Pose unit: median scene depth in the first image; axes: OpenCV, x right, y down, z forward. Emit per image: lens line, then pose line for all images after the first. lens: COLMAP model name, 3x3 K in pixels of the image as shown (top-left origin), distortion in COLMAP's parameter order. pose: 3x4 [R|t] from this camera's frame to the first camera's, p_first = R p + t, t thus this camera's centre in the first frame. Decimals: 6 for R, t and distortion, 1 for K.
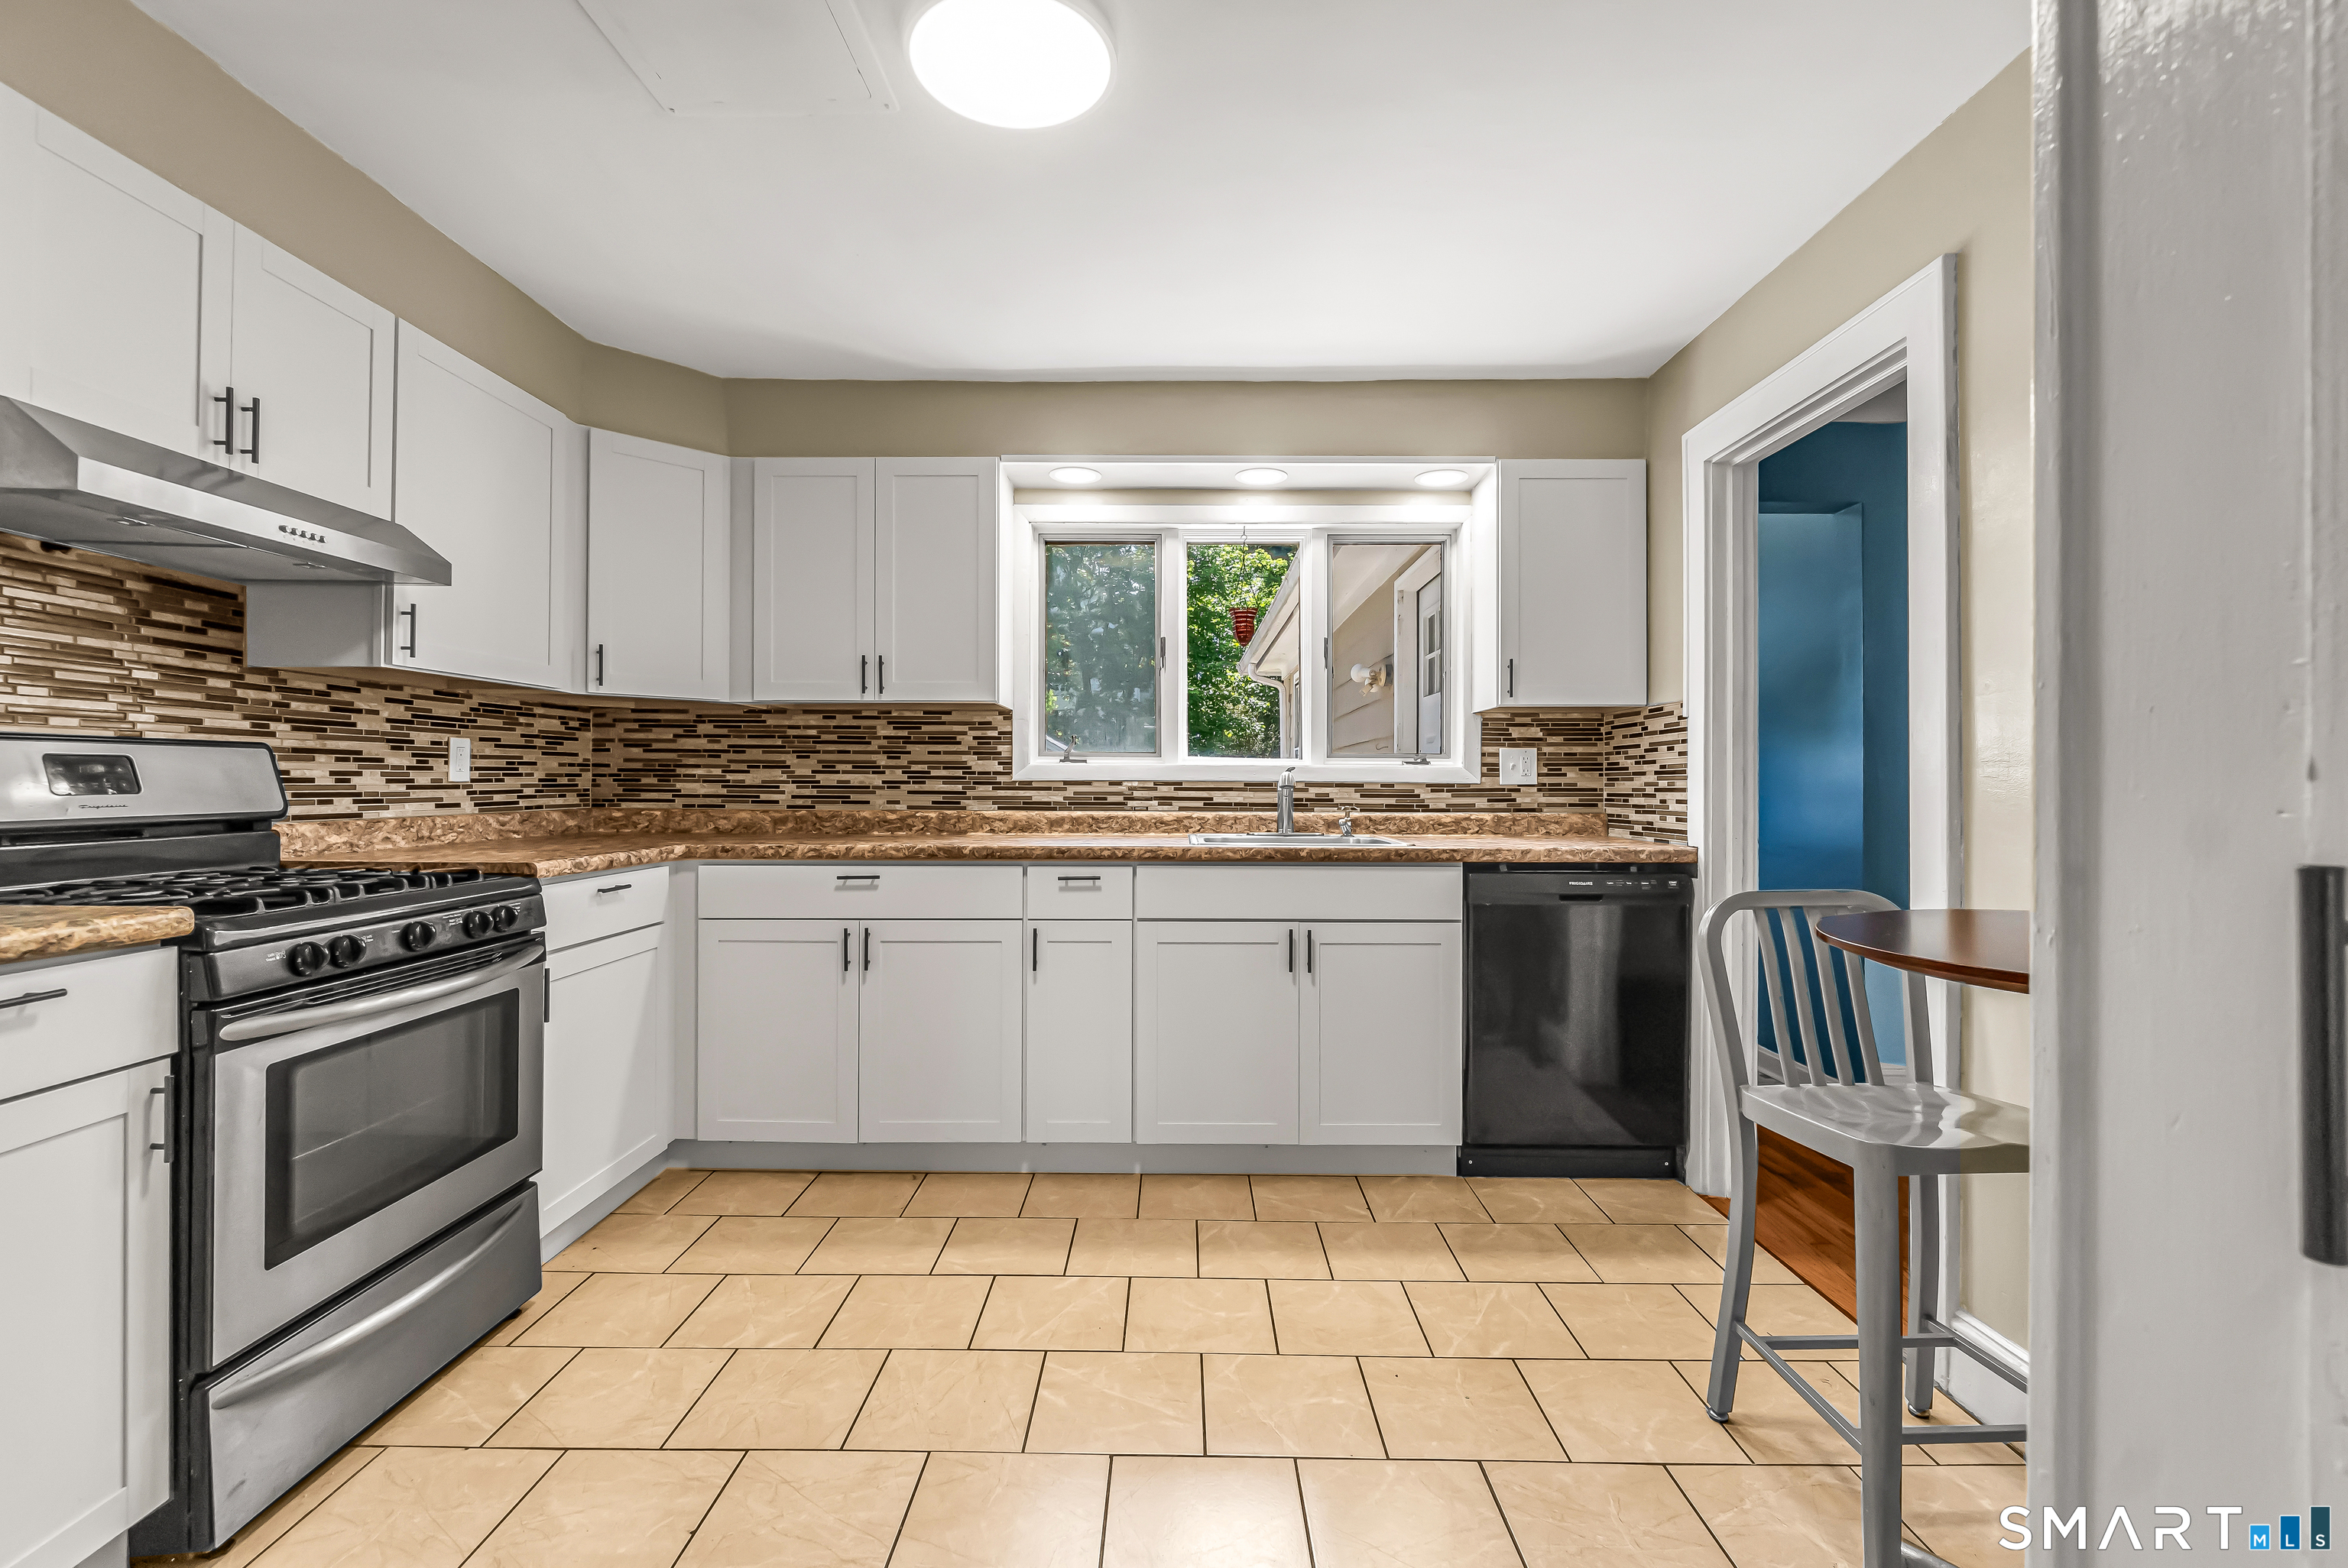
lens RADIAL K [[1032.5, 0, 1170.2], [0, 1032.5, 773.9], [0, 0, 1]] dist [-0.000101, -0.000123]
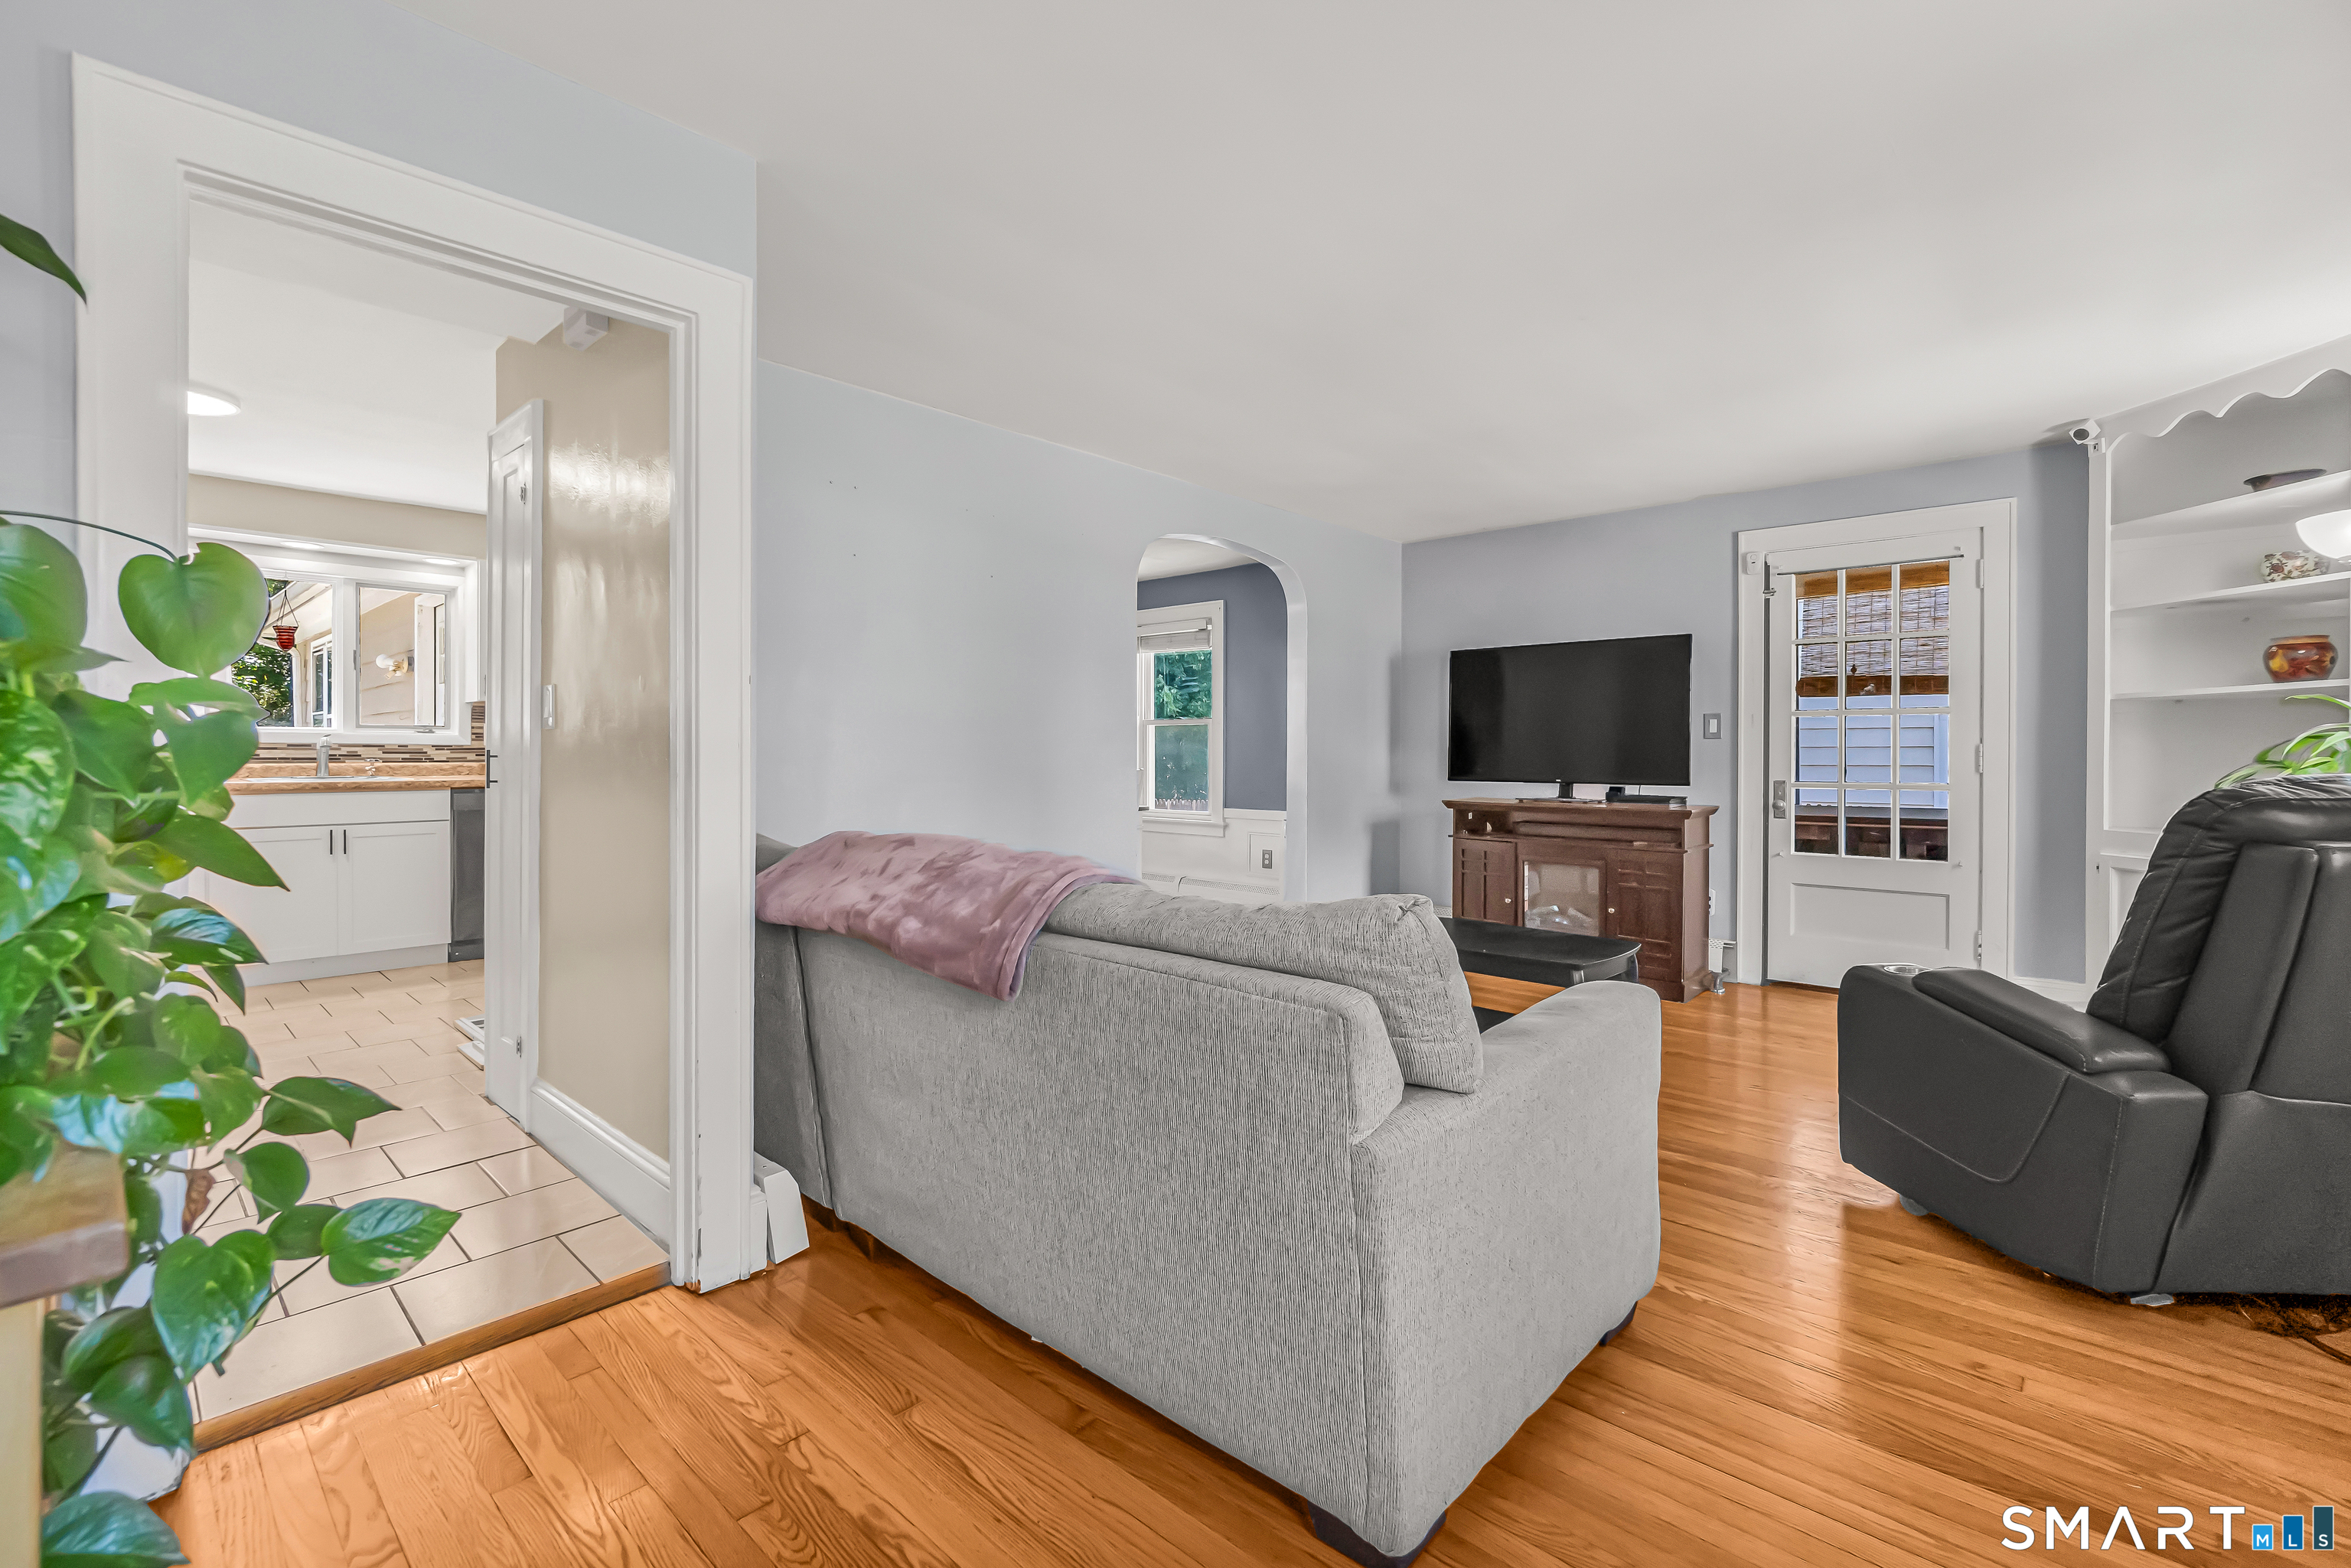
lens RADIAL K [[1083.1, 0, 1175.0], [0, 1083.1, 763.7], [0, 0, 1]] dist [0.003413, 0.000372]
pose [[0.694537, -0.008964, 0.719401, -0.200193], [-0.007428, 0.999780, 0.019629, -0.003949], [-0.719418, -0.018977, 0.694318, -1.223484]]
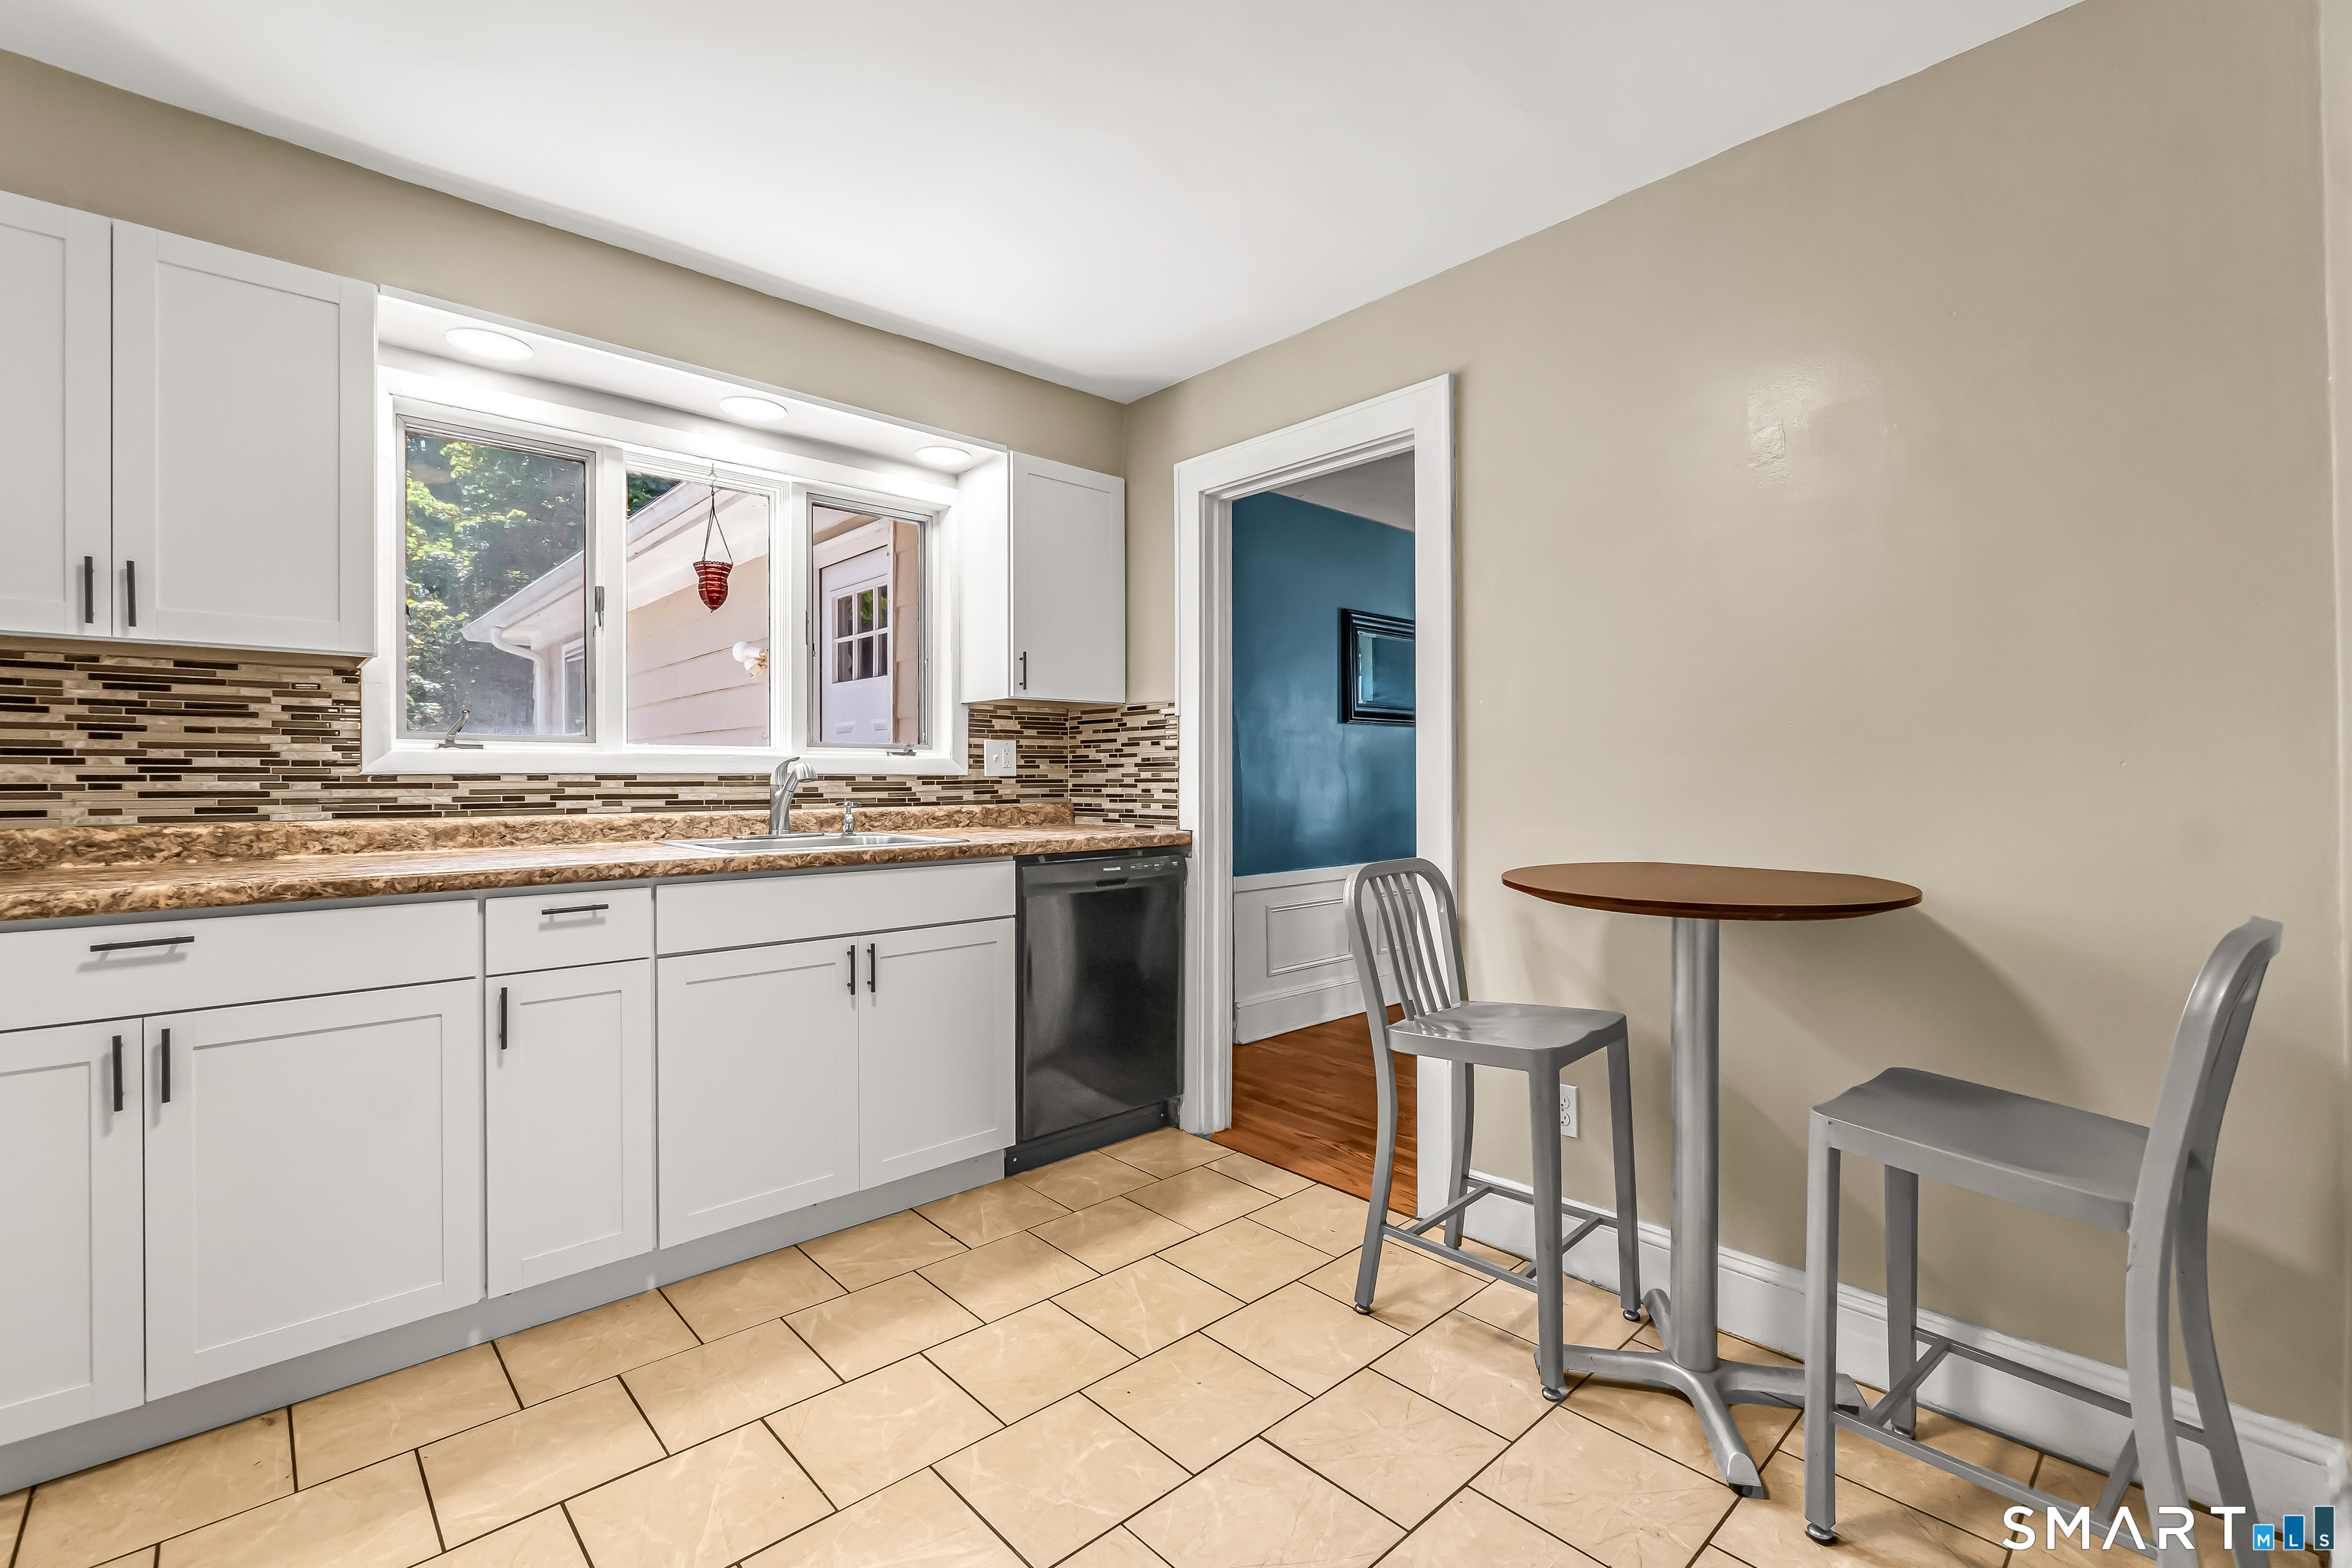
lens RADIAL K [[1020.8, 0, 1170.2], [0, 1020.8, 774.8], [0, 0, 1]] dist [-0.001506, -0.000757]
pose [[0.728546, -0.004595, 0.684982, -0.268364], [-0.001704, 0.999962, 0.008520, 0.000216], [-0.684995, -0.007374, 0.728510, 0.192526]]
